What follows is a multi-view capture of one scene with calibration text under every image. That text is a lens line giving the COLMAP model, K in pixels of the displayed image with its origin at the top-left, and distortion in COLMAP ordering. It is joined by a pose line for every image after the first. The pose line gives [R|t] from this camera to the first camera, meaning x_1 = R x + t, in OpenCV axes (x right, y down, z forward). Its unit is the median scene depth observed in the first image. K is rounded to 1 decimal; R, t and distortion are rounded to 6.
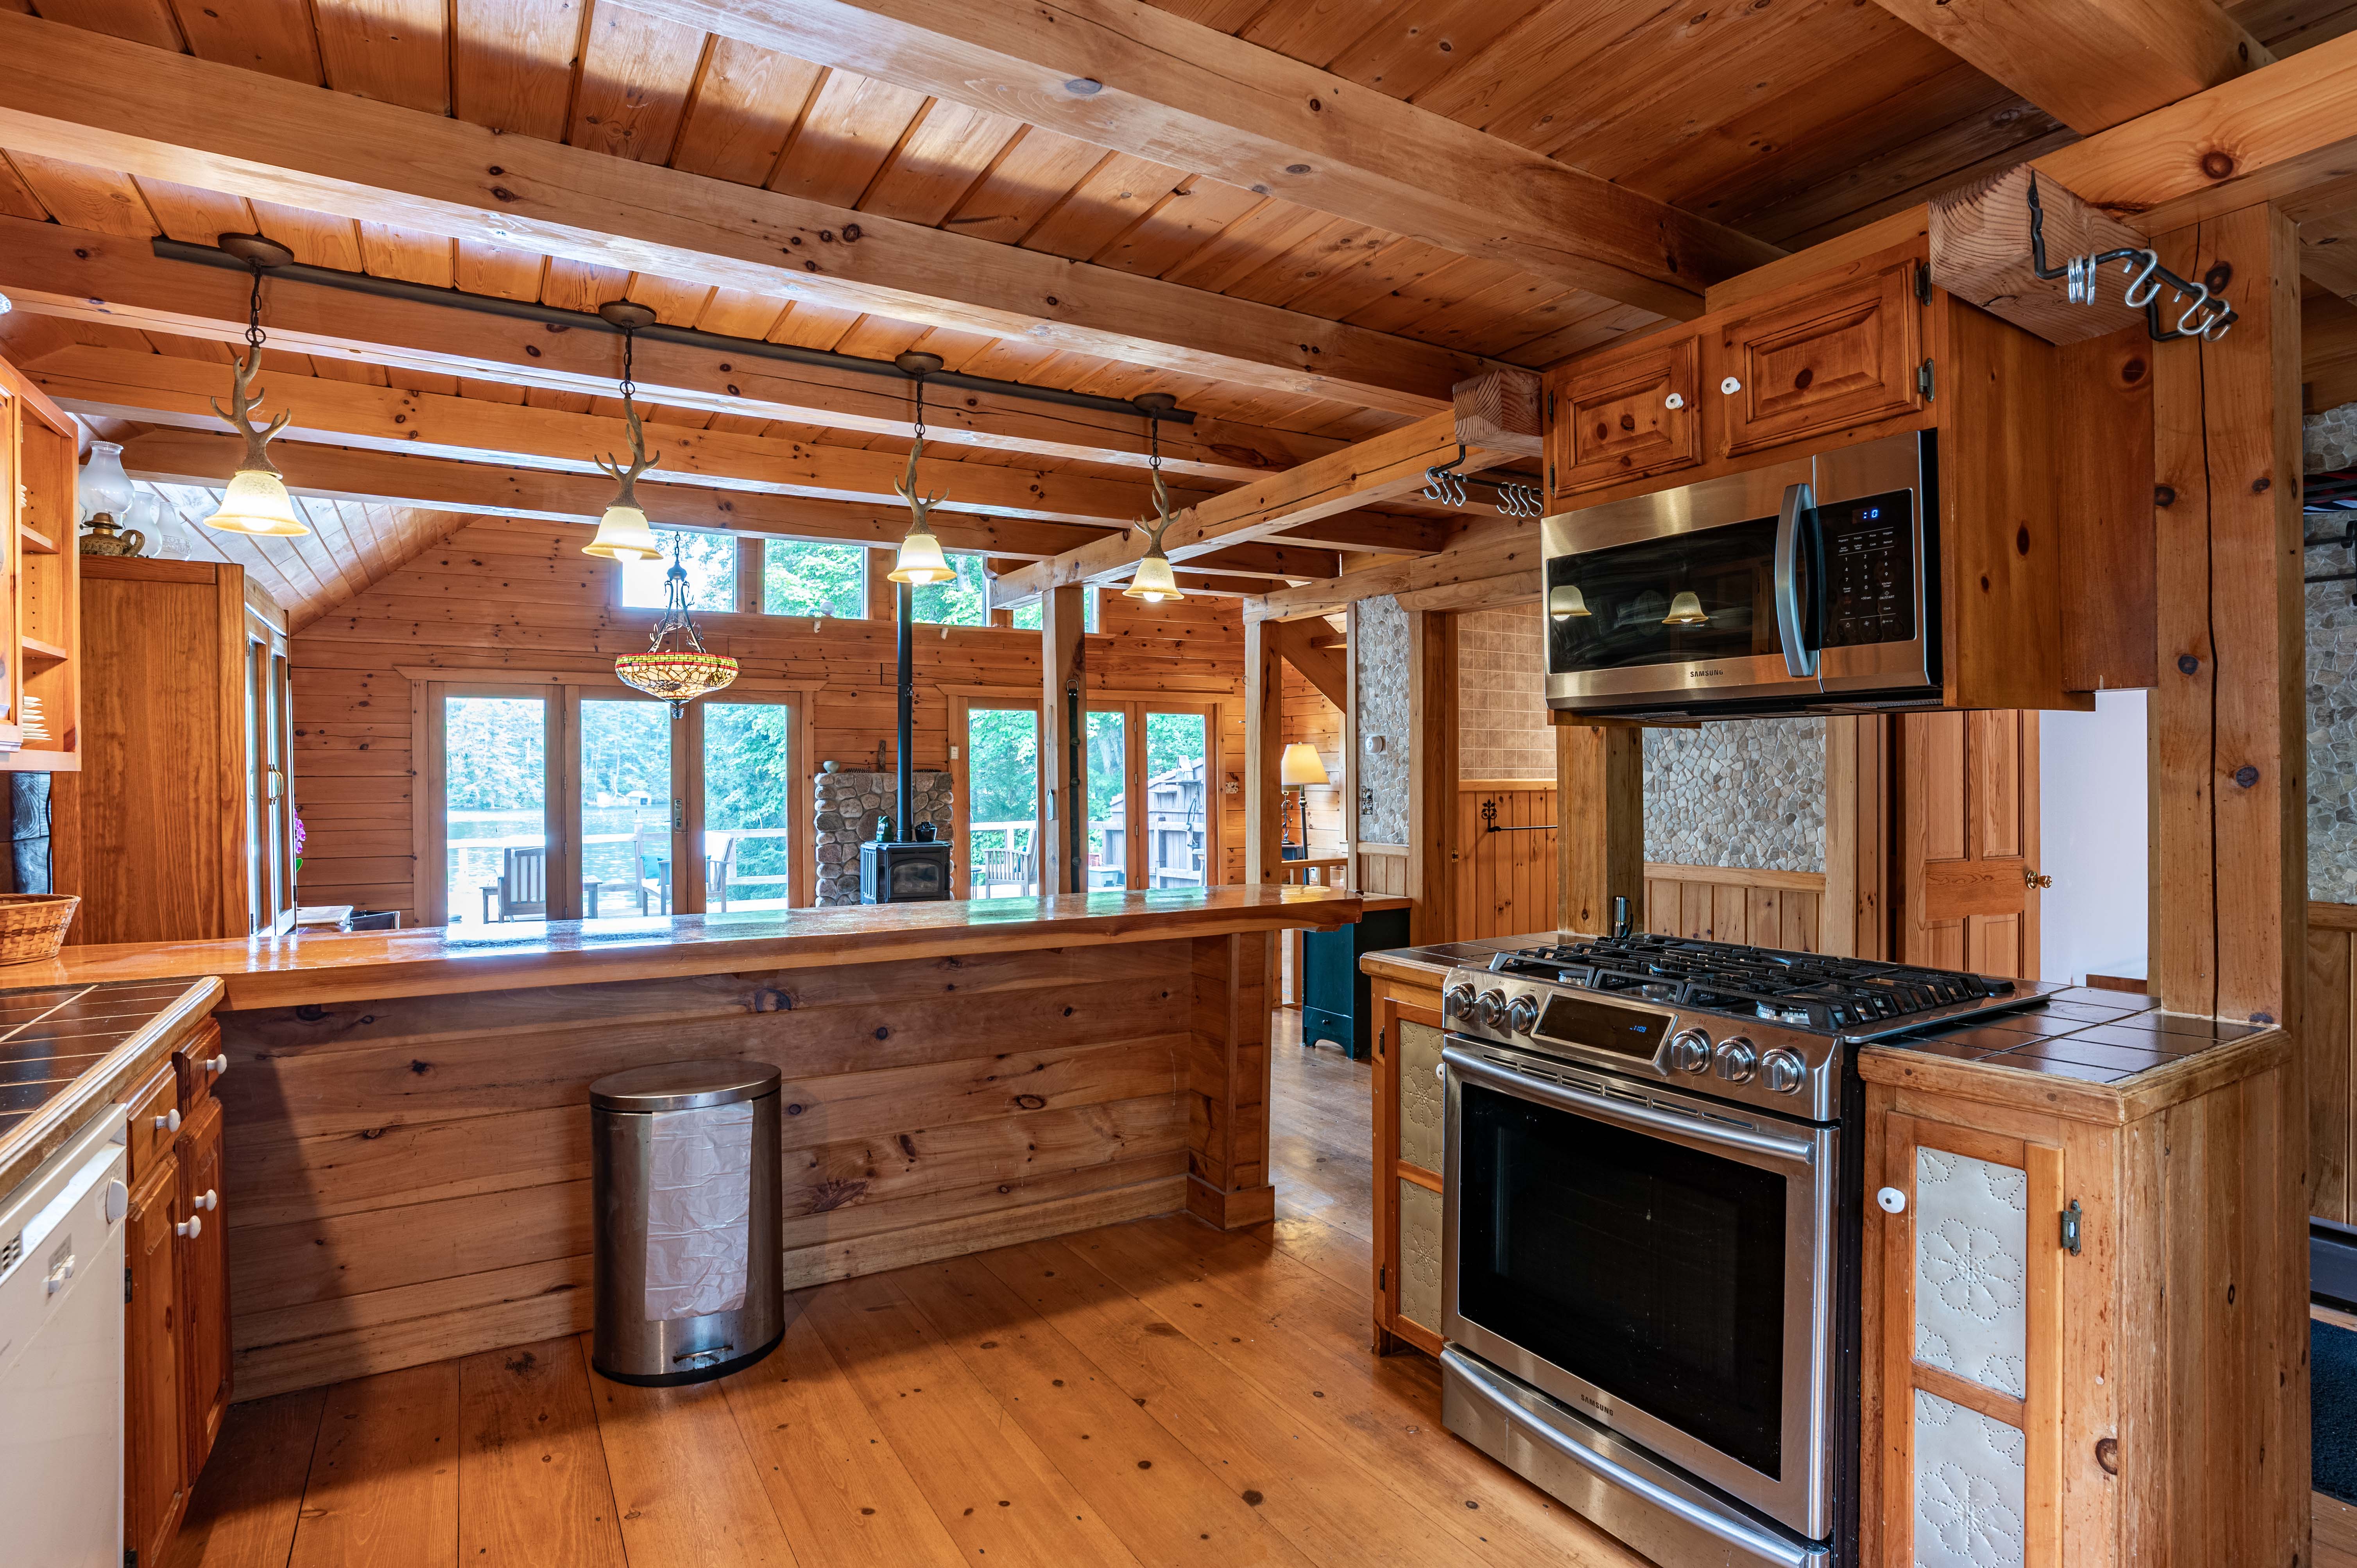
lens RADIAL K [[1331.2, 0, 1299.5], [0, 1331.2, 775.2], [0, 0, 1]] dist [-0.053461, 0.000911]
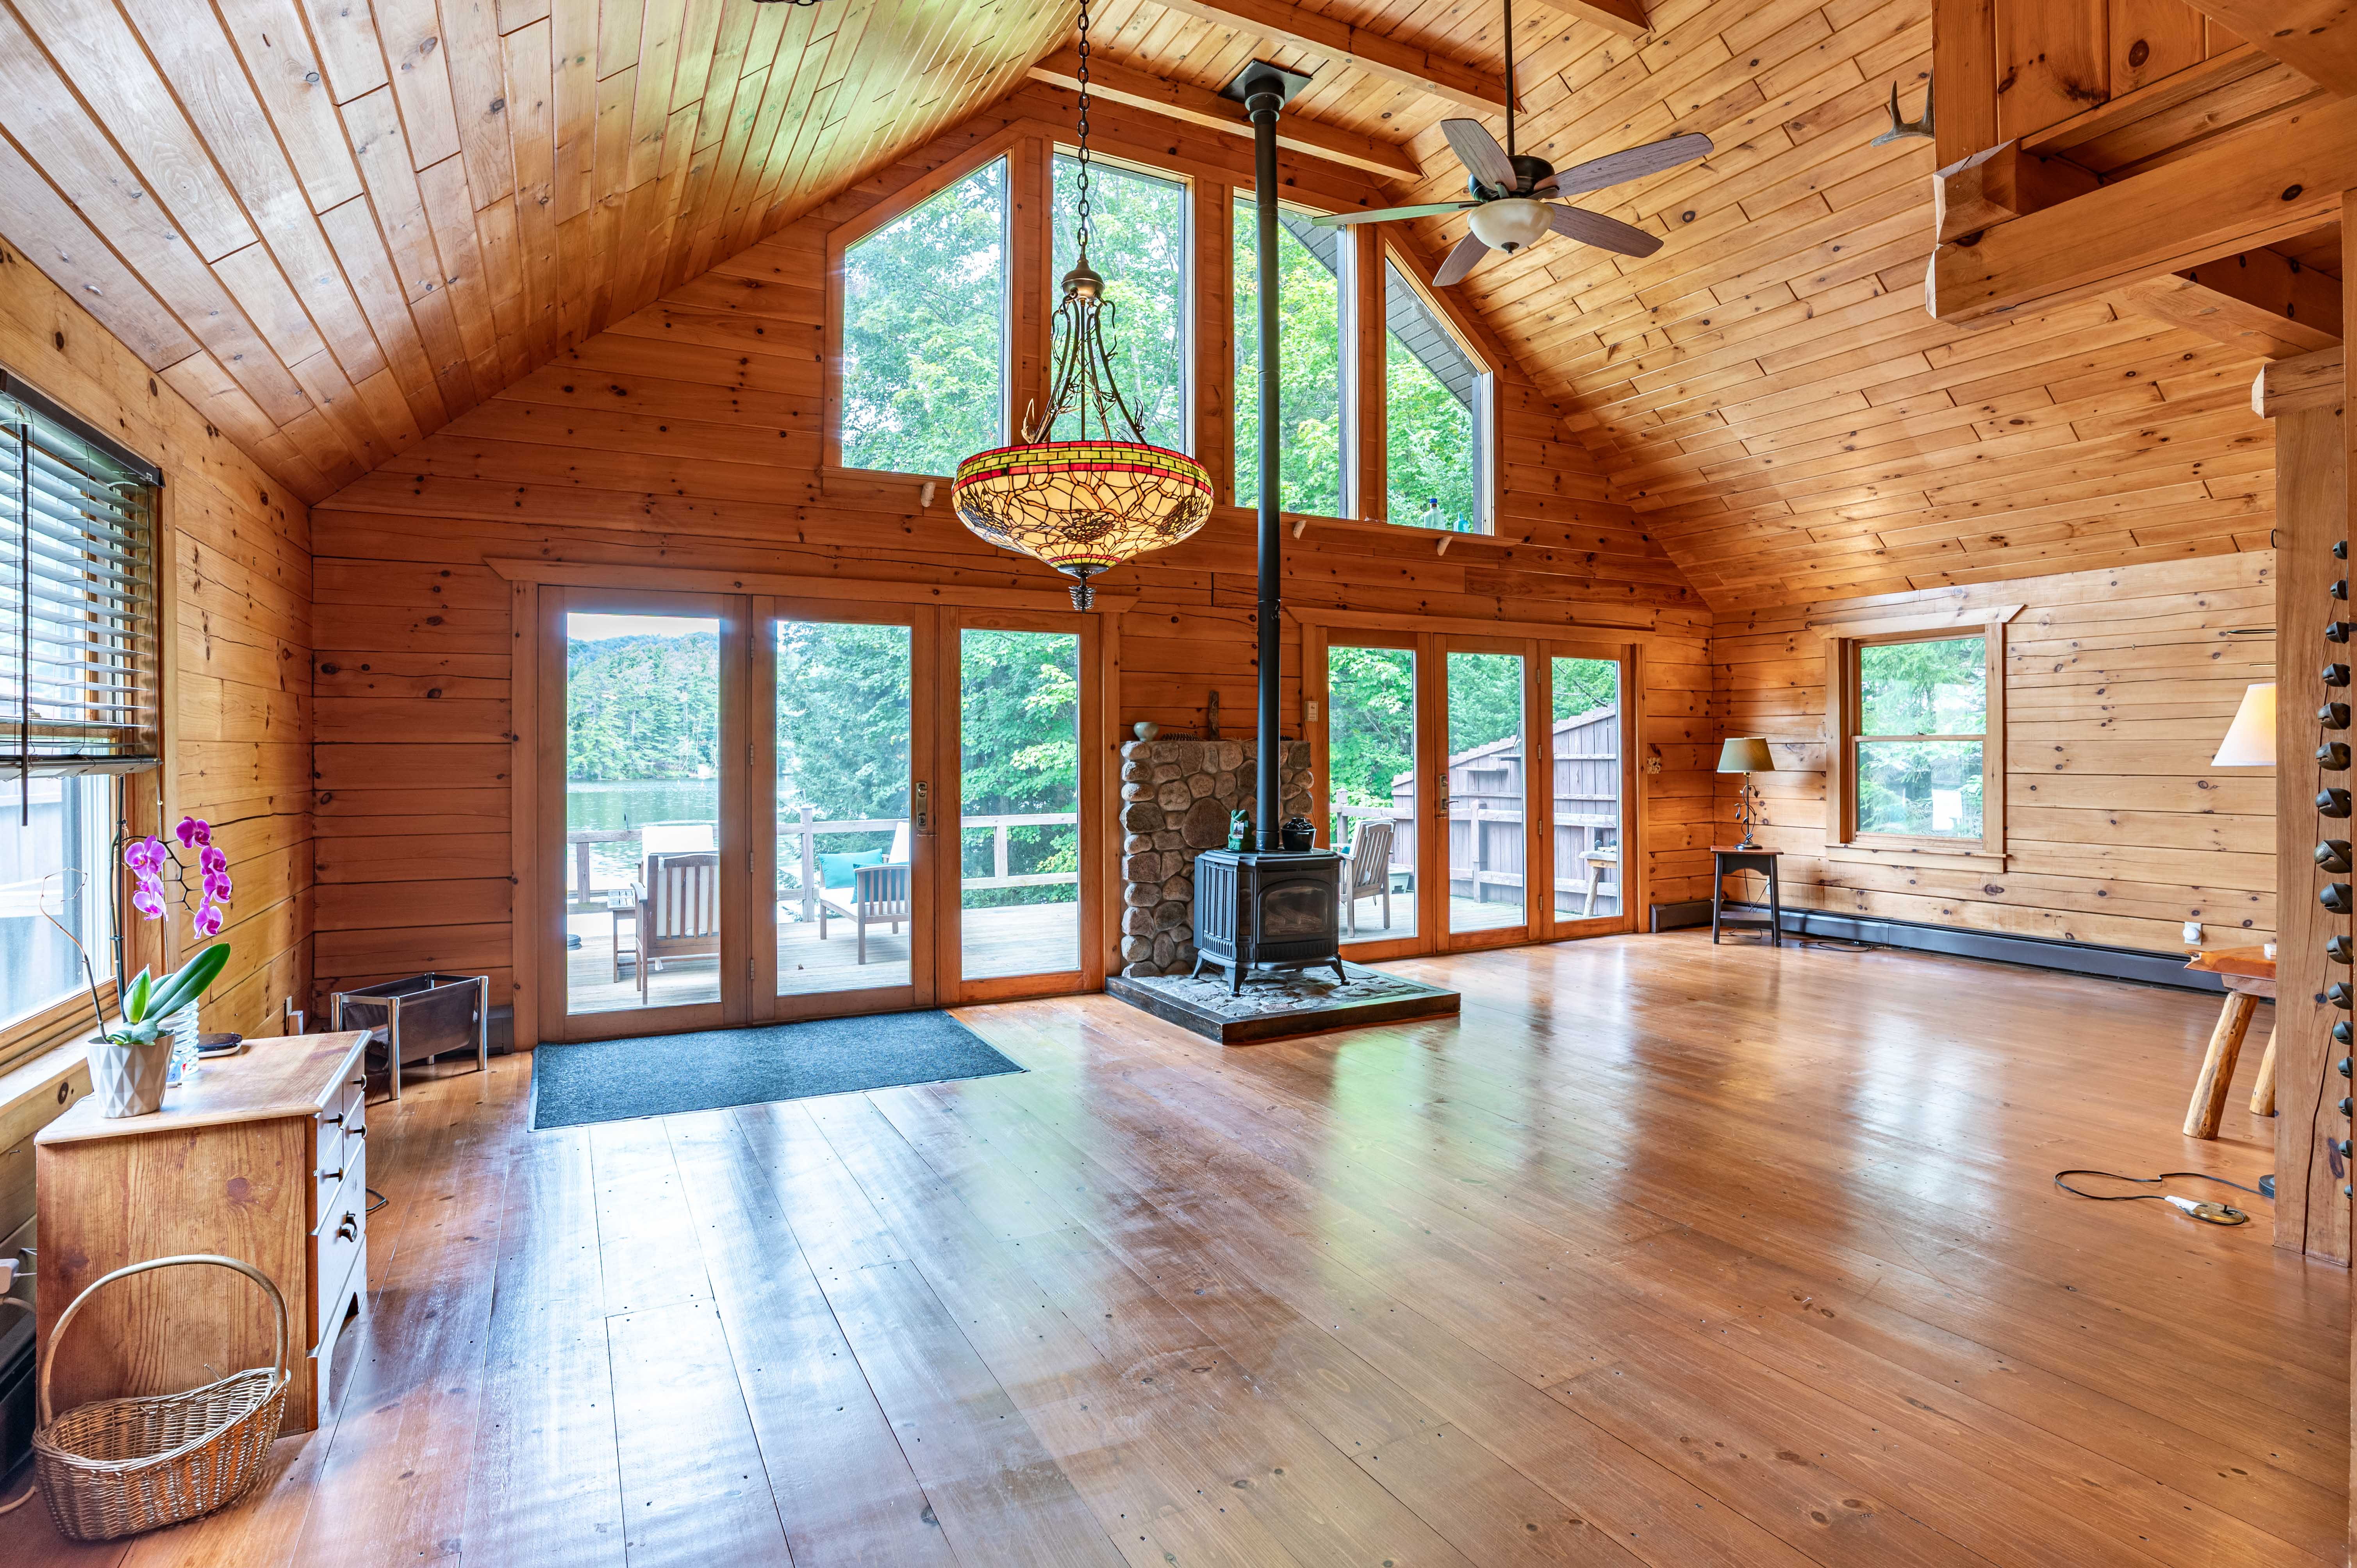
lens RADIAL K [[1198.4, 0, 1189.2], [0, 1198.4, 737.6], [0, 0, 1]] dist [-0.065809, 0.000641]
pose [[0.996548, 0.002608, -0.082979, -0.285302], [-0.003452, 0.999944, -0.010039, 0.002471], [0.082948, 0.010291, 0.996501, 0.425204]]
